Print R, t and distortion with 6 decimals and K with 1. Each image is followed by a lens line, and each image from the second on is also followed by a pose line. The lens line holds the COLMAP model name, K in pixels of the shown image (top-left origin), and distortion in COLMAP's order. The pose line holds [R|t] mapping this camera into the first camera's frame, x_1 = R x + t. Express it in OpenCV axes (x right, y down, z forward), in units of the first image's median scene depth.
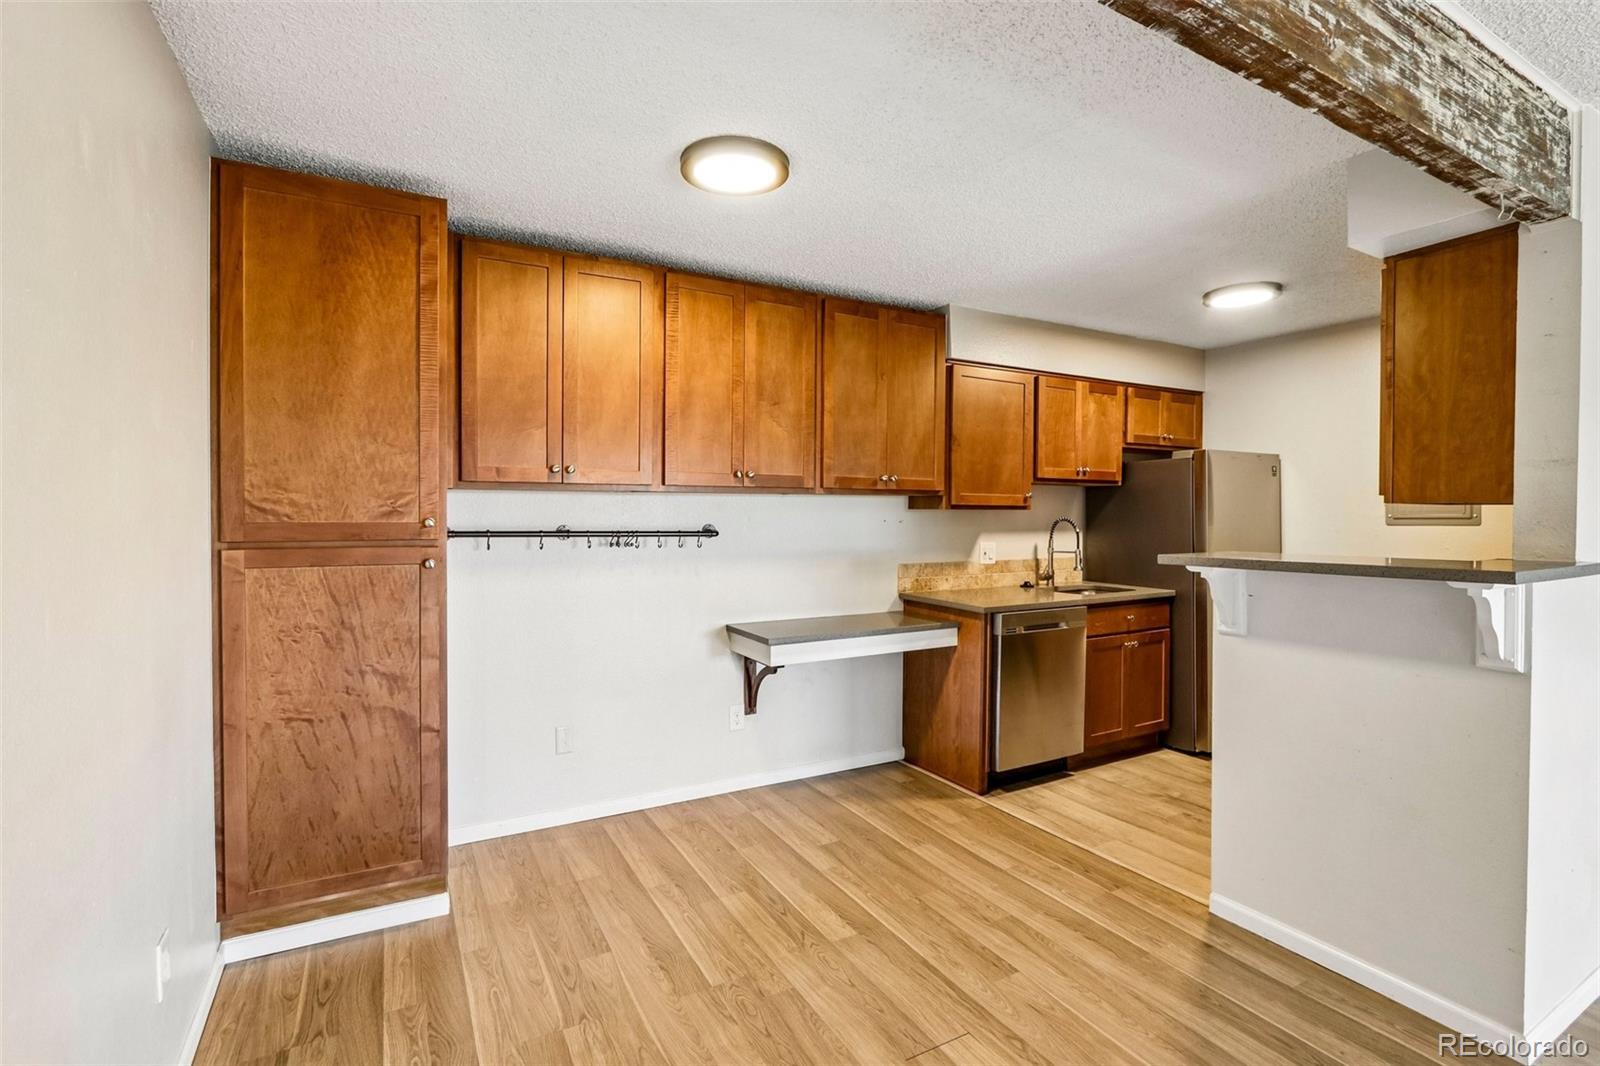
lens RADIAL K [[724.9, 0, 779.4], [0, 724.9, 532.2], [0, 0, 1]] dist [-0.001978, 0.000065]
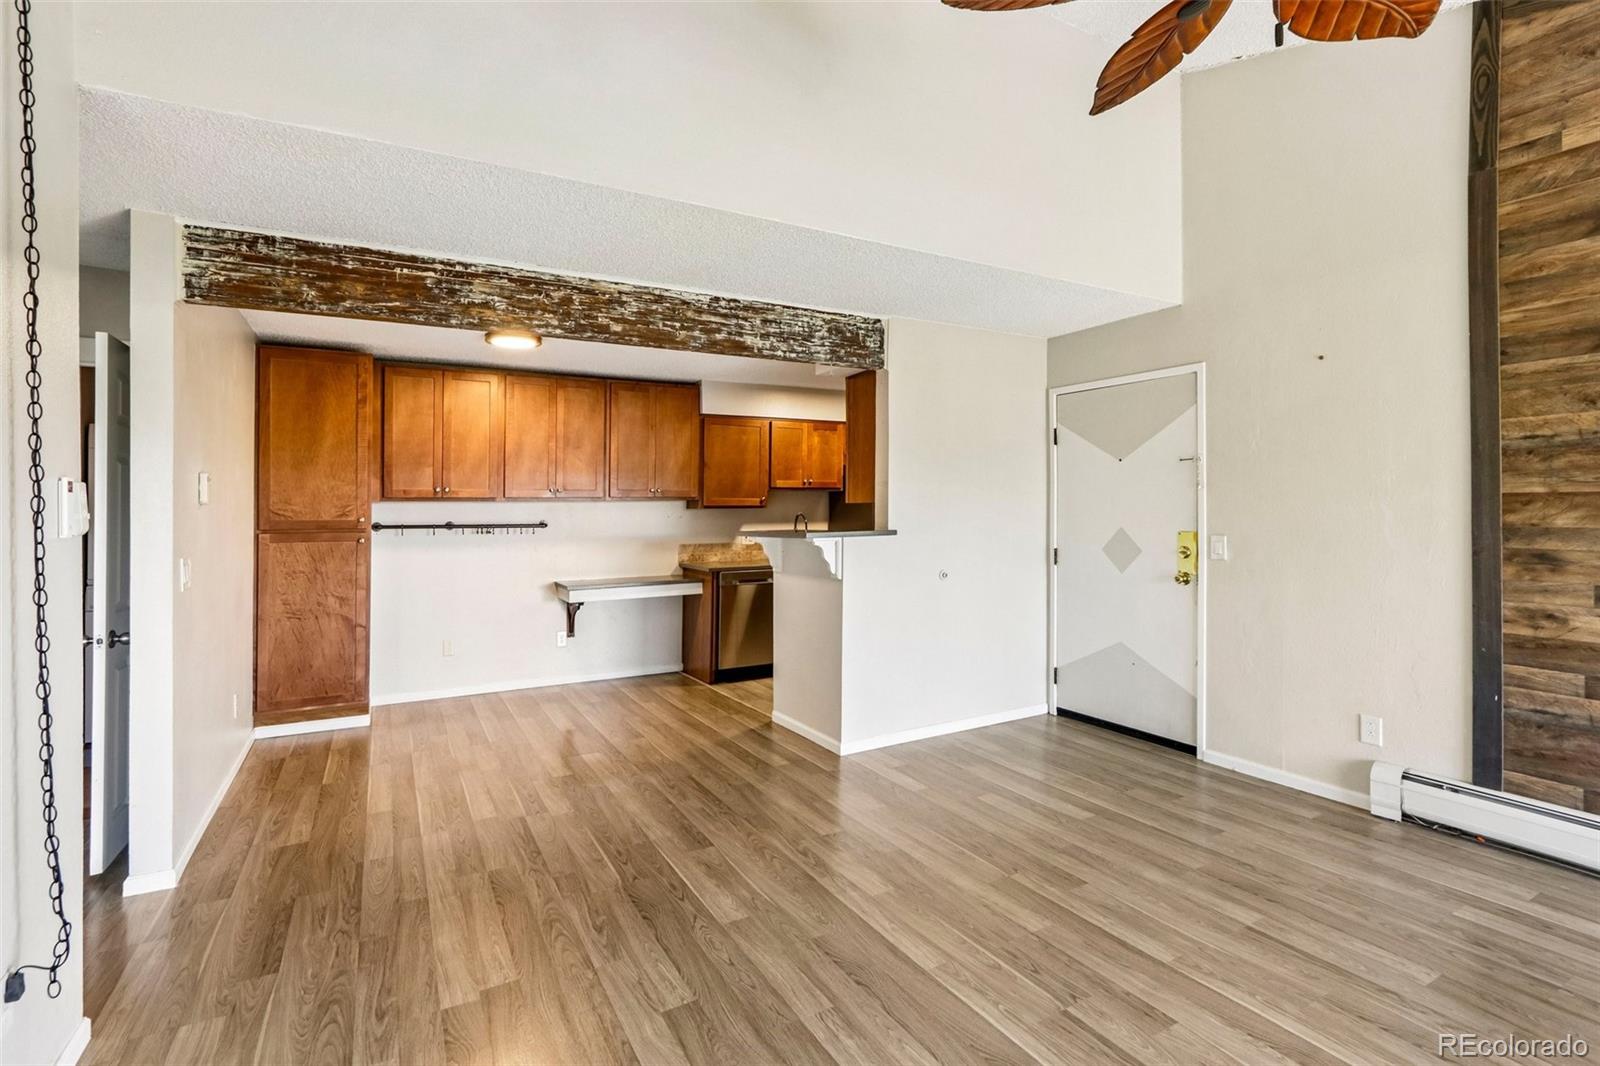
lens RADIAL K [[752.8, 0, 777.3], [0, 752.8, 499.8], [0, 0, 1]] dist [0.001878, 0.000235]
pose [[0.999865, -0.013095, -0.009941, 0.442130], [0.012664, 0.999026, -0.042262, 0.021818], [0.010485, 0.042130, 0.999057, -0.685244]]
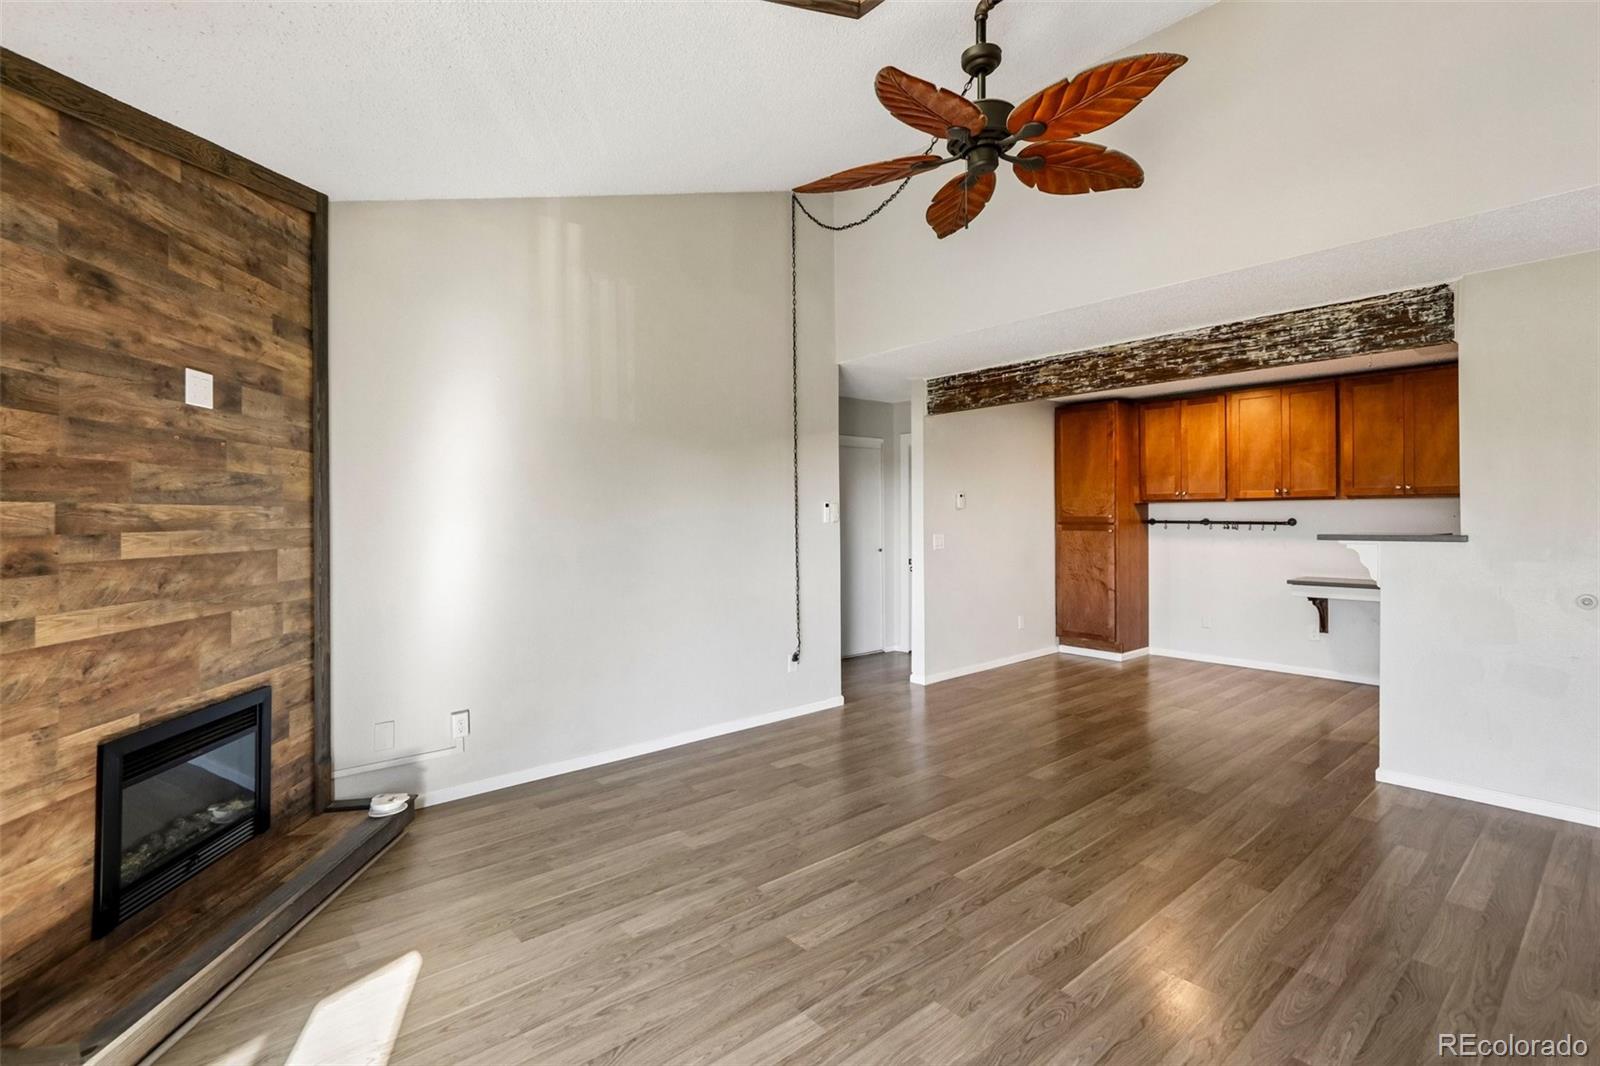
lens RADIAL K [[730.5, 0, 804.2], [0, 730.5, 511.9], [0, 0, 1]] dist [0.022127, -0.000209]
pose [[0.210499, -0.006848, -0.977570, 1.390796], [-0.015588, 0.999825, -0.010361, 0.010857], [0.977470, 0.017419, 0.210356, -0.525448]]
